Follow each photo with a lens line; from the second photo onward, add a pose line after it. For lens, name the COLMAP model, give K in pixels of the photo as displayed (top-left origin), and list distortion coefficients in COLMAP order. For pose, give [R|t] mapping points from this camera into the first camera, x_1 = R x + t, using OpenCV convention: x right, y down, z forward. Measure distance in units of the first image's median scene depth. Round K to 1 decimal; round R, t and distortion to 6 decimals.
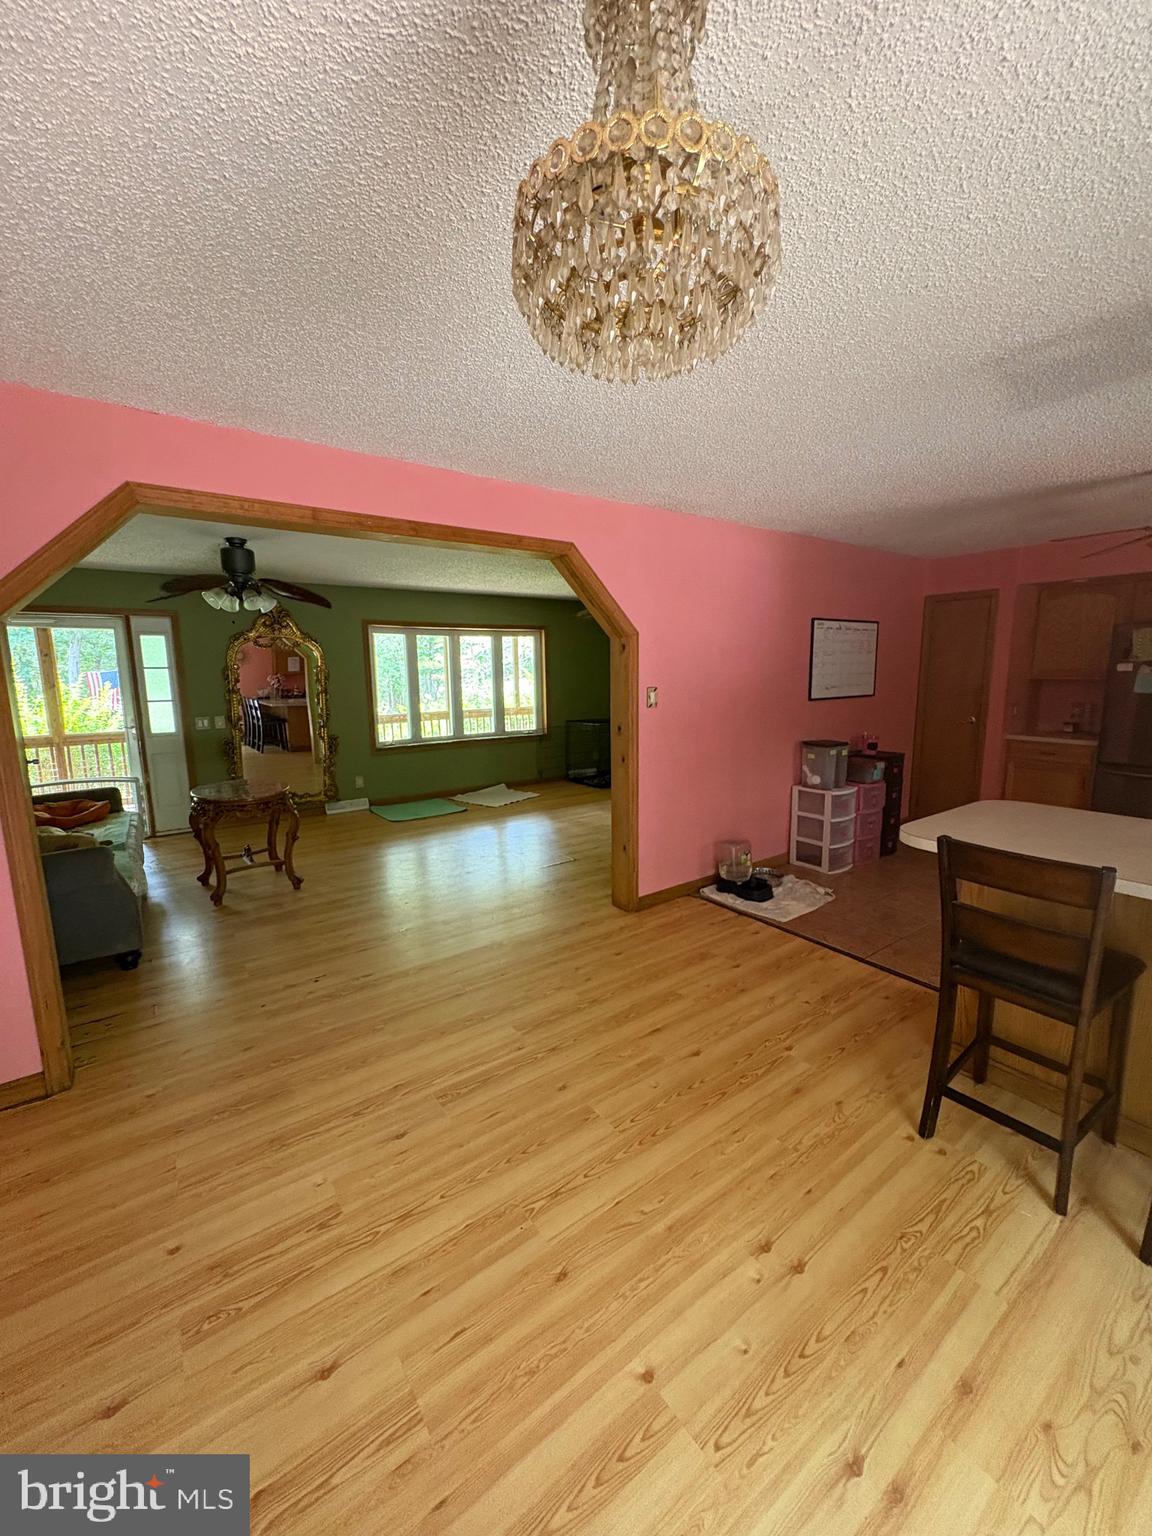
lens RADIAL K [[612.0, 0, 574.5], [0, 612.0, 766.7], [0, 0, 1]] dist [-0.001111, -0.000422]
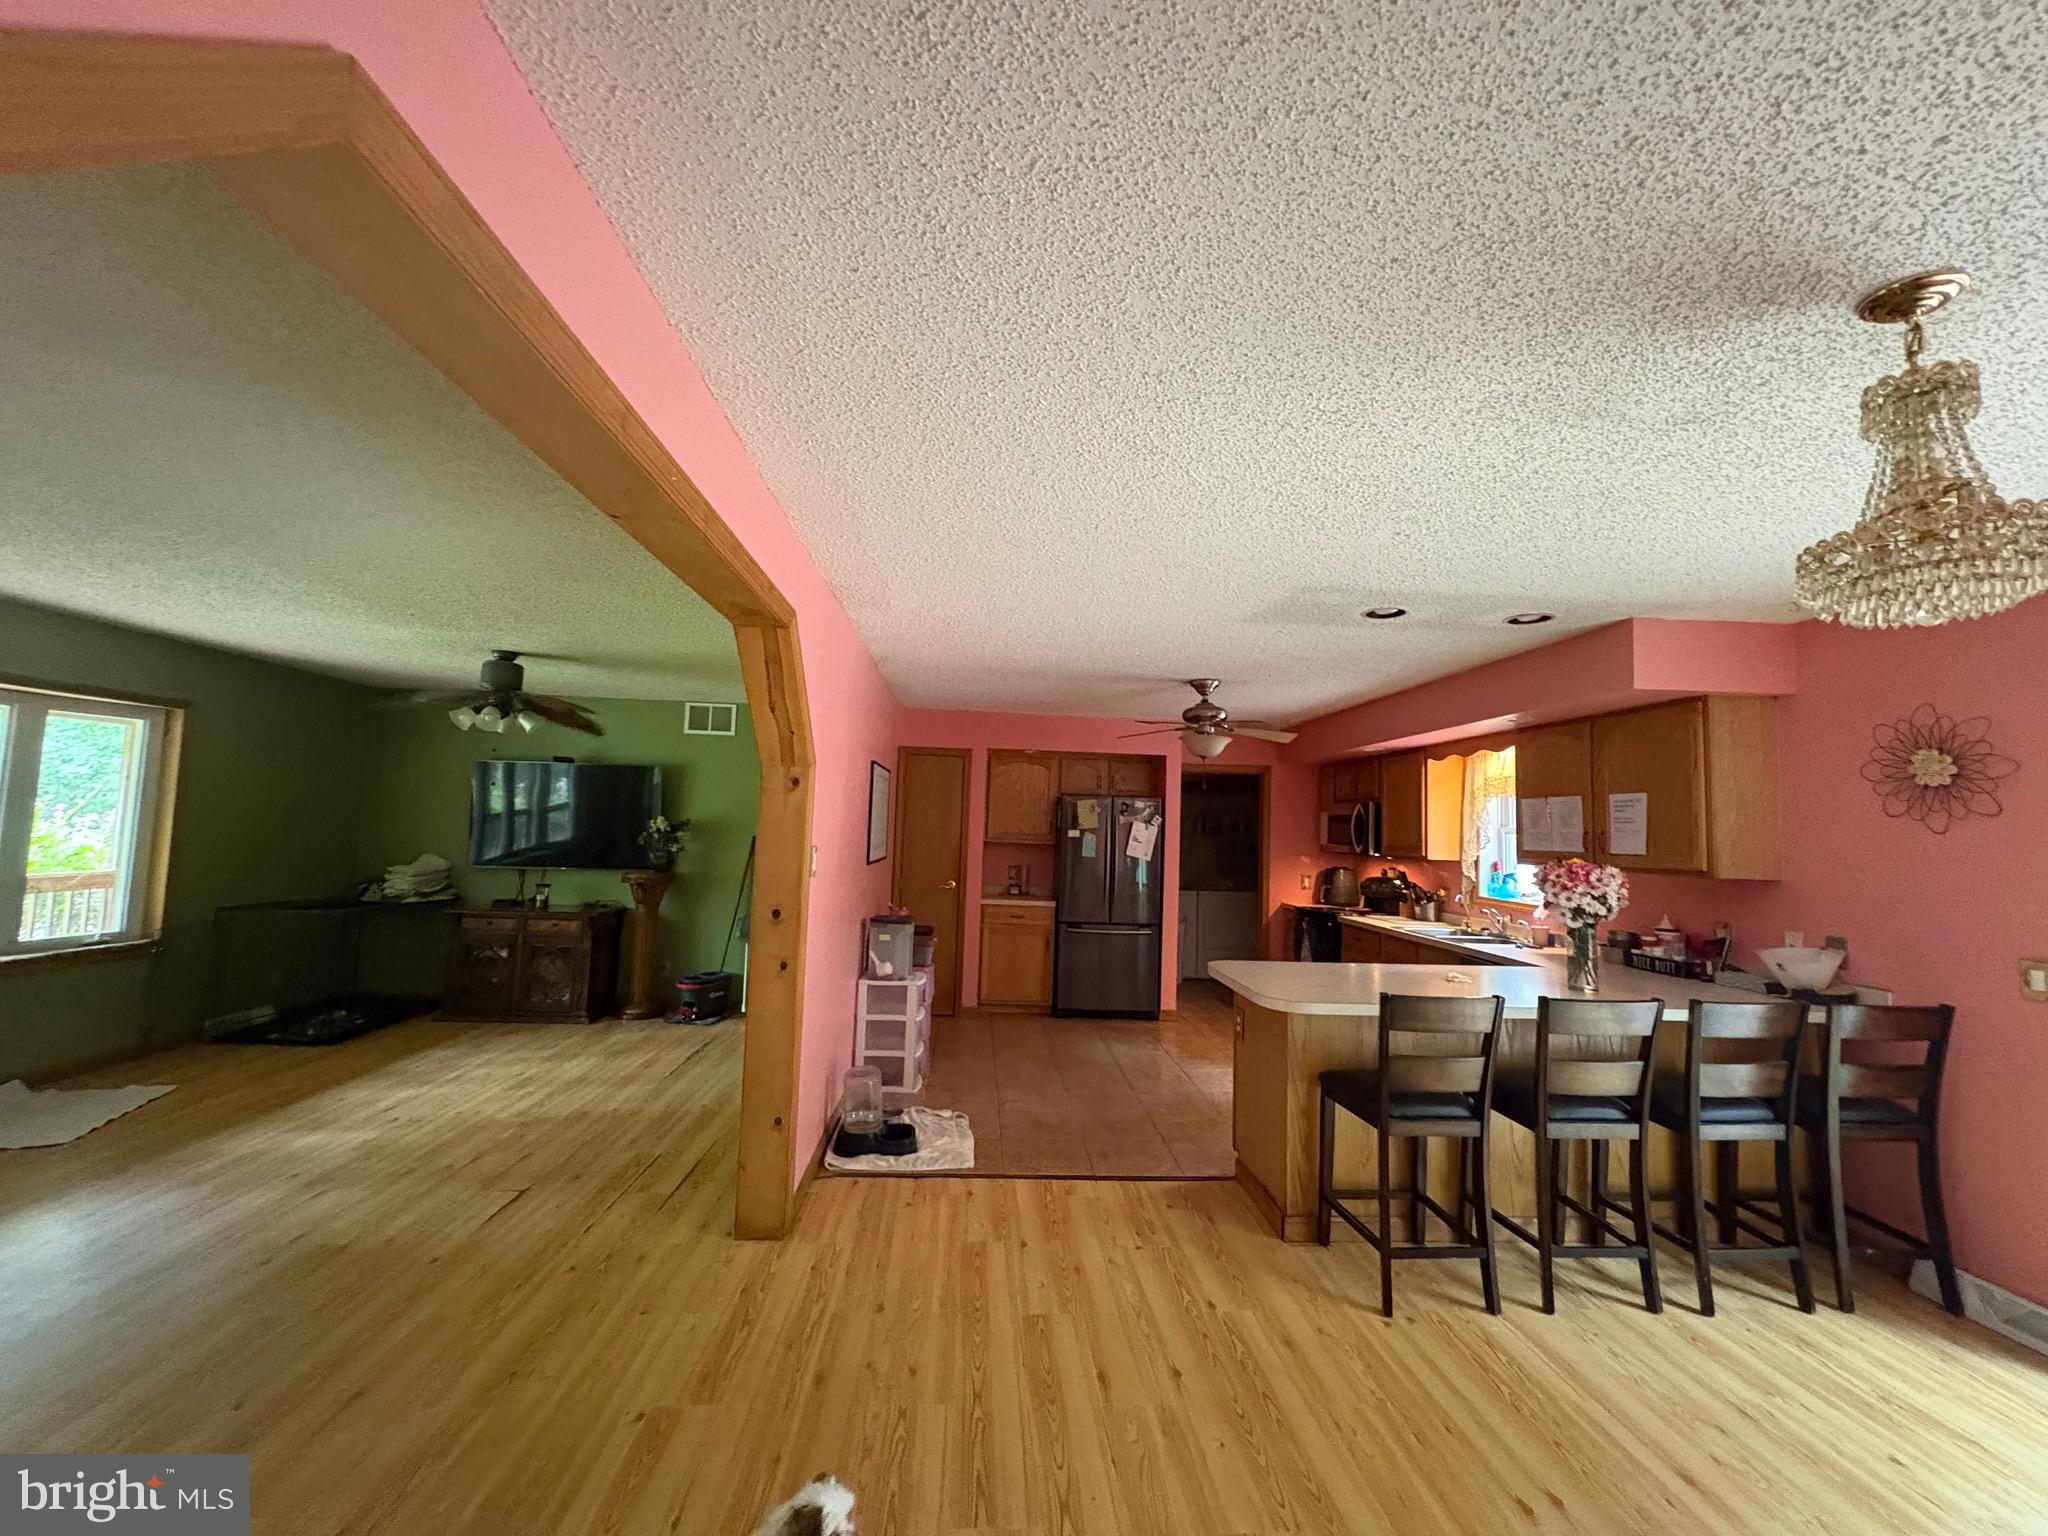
lens RADIAL K [[816.0, 0, 1017.2], [0, 816.0, 773.6], [0, 0, 1]] dist [-0.001111, -0.000422]
pose [[0.531963, 0.090218, 0.841948, -0.464589], [0.089131, 0.982819, -0.161628, -0.044839], [-0.842064, 0.161023, 0.514782, 0.349130]]
